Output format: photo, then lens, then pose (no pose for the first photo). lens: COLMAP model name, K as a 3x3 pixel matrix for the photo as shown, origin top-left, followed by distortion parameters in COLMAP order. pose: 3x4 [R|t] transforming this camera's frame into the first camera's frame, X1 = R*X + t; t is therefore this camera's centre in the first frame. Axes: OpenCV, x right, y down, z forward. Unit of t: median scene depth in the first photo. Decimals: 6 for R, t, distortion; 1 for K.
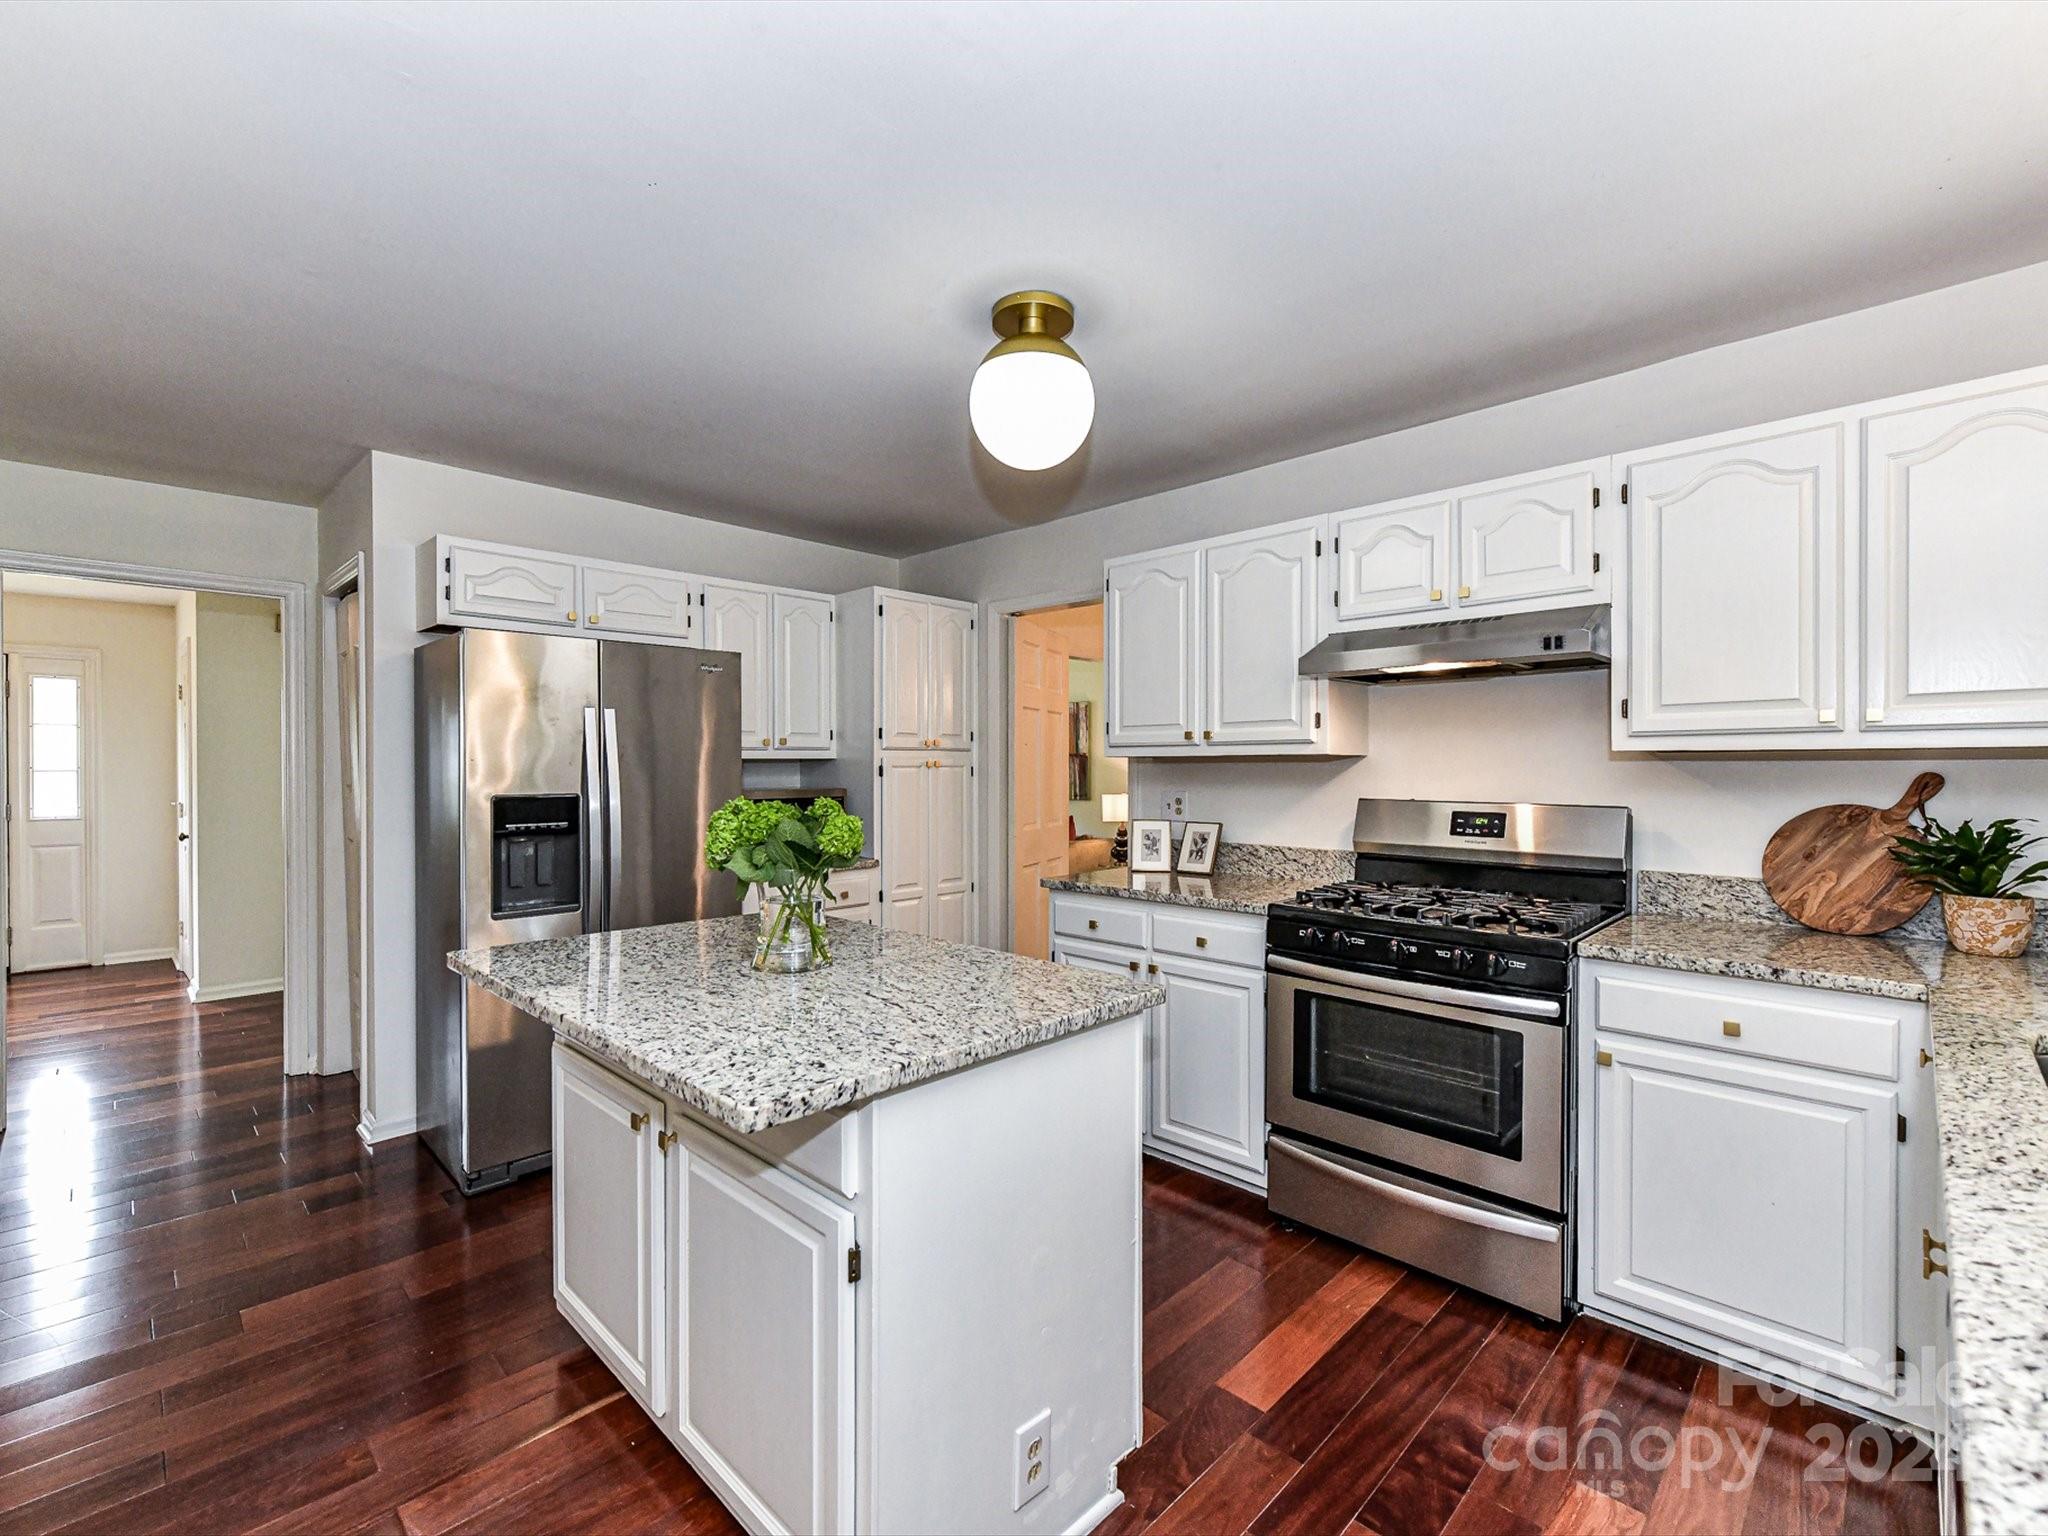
lens RADIAL K [[897.6, 0, 1017.2], [0, 897.6, 777.7], [0, 0, 1]] dist [0.002563, -0.002003]
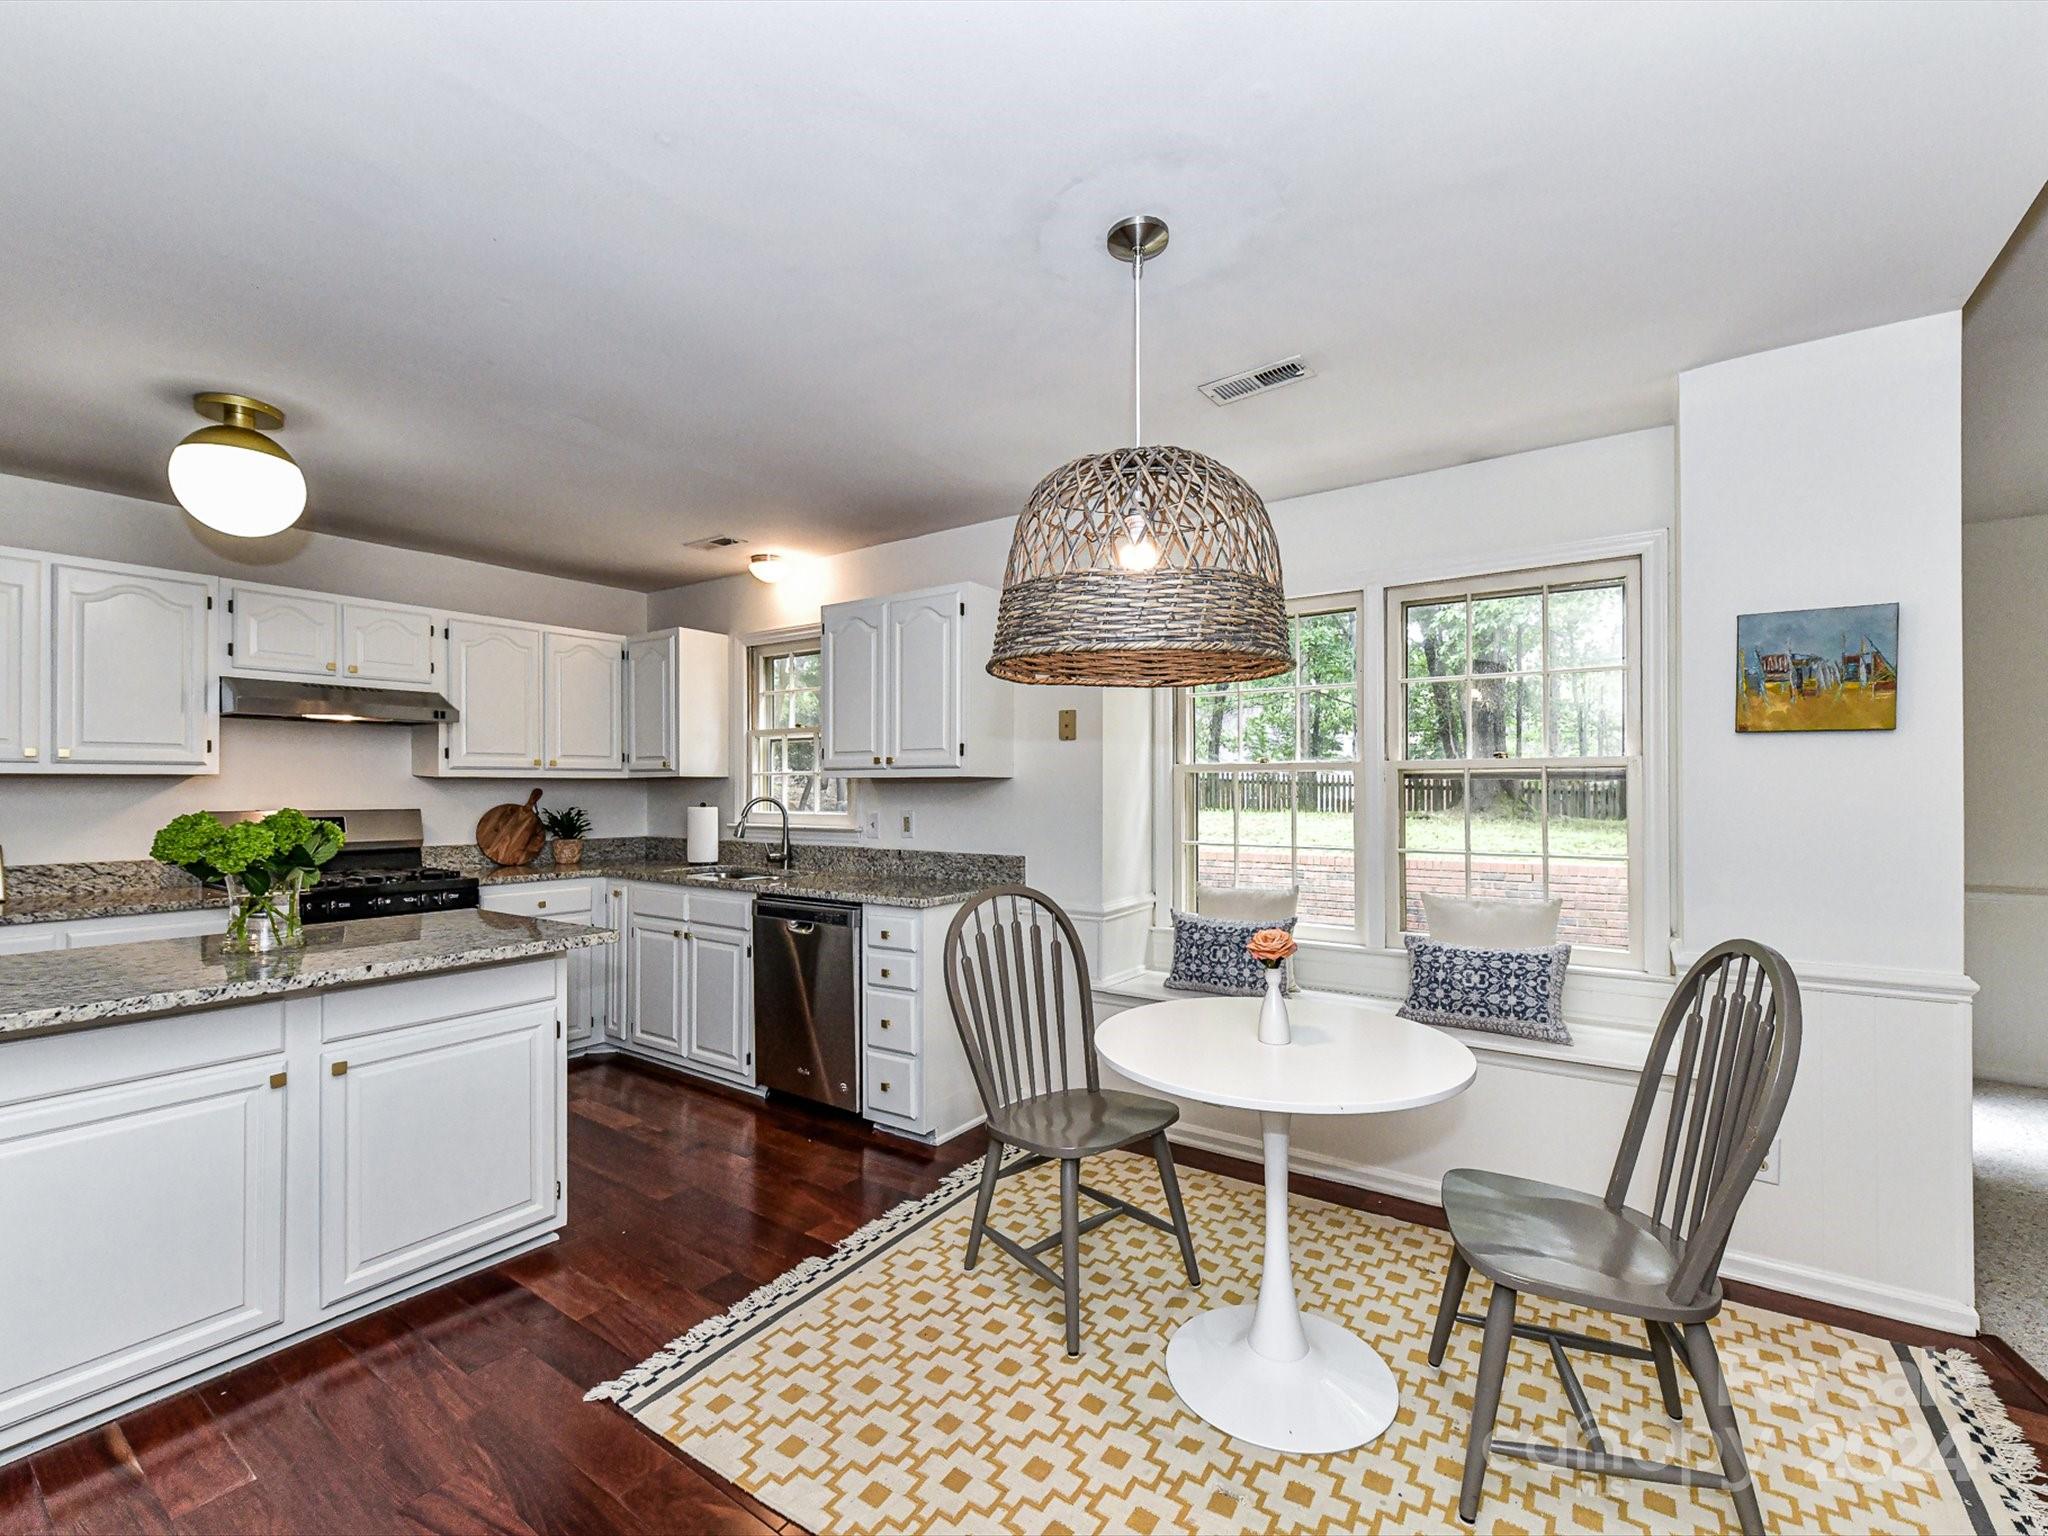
lens RADIAL K [[897.6, 0, 1029.3], [0, 897.6, 782.6], [0, 0, 1]] dist [0.002563, -0.002003]
pose [[-0.163793, 0.004902, 0.986483, -1.137112], [0.011366, 0.999931, -0.003082, 0.000463], [-0.986429, 0.010708, -0.163837, 0.129995]]
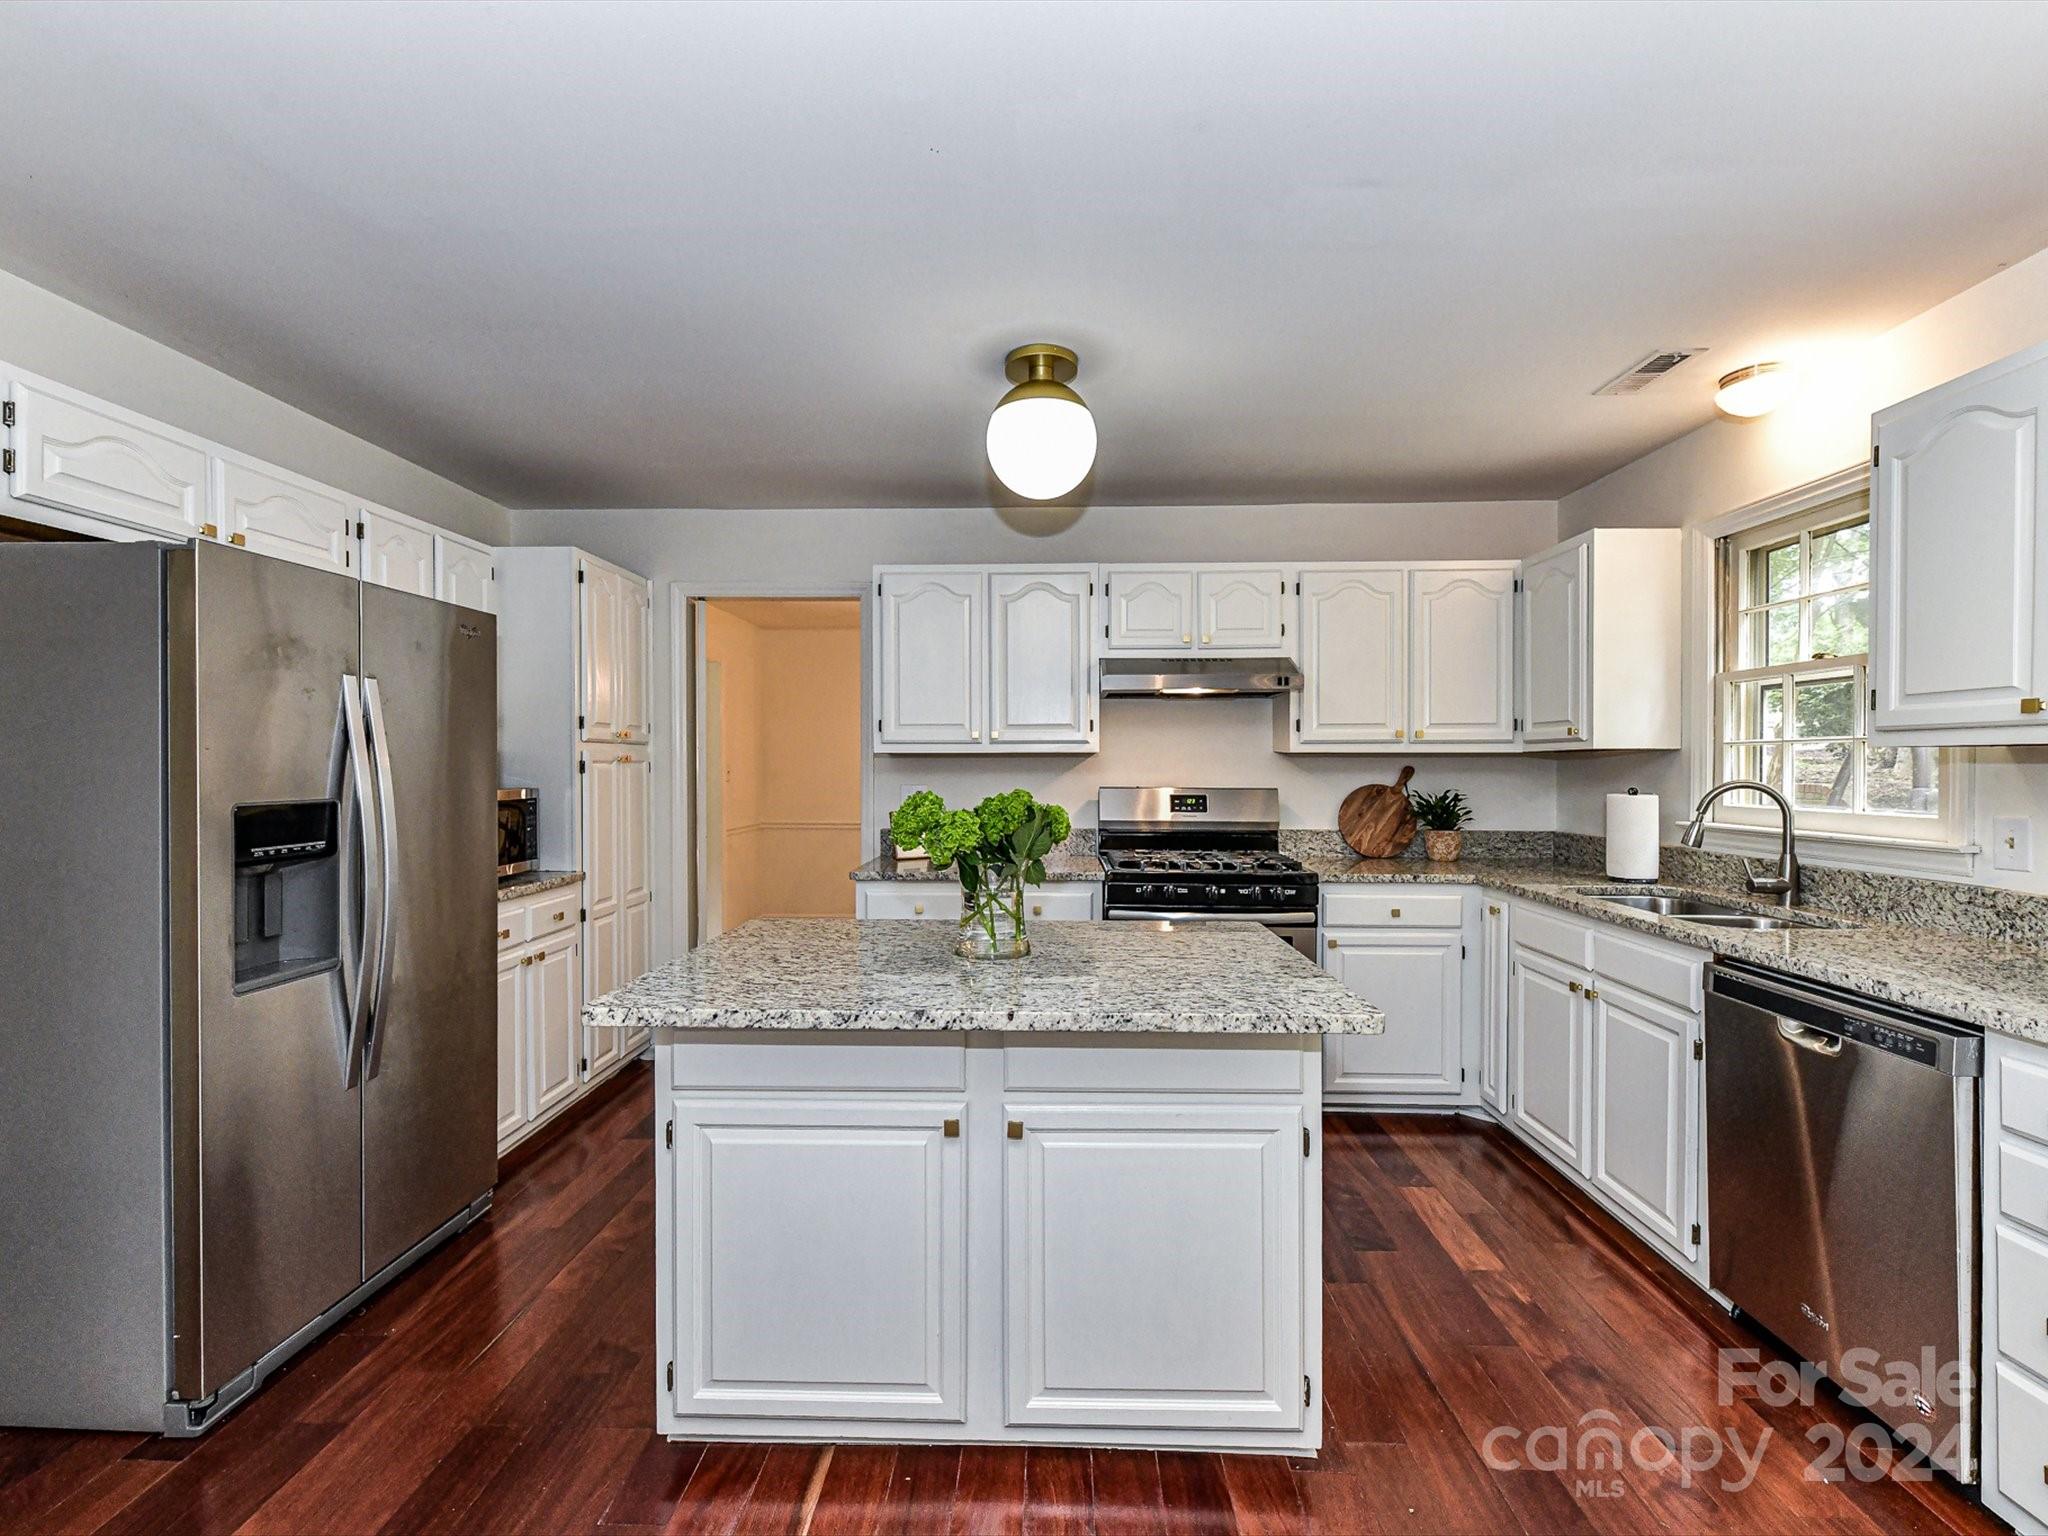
lens RADIAL K [[897.6, 0, 1025.7], [0, 897.6, 775.6], [0, 0, 1]] dist [0.002563, -0.002003]
pose [[0.735169, -0.008067, 0.677836, -0.651645], [0.007317, 0.999965, 0.003965, 0.000794], [-0.677845, 0.002045, 0.735202, 0.150876]]
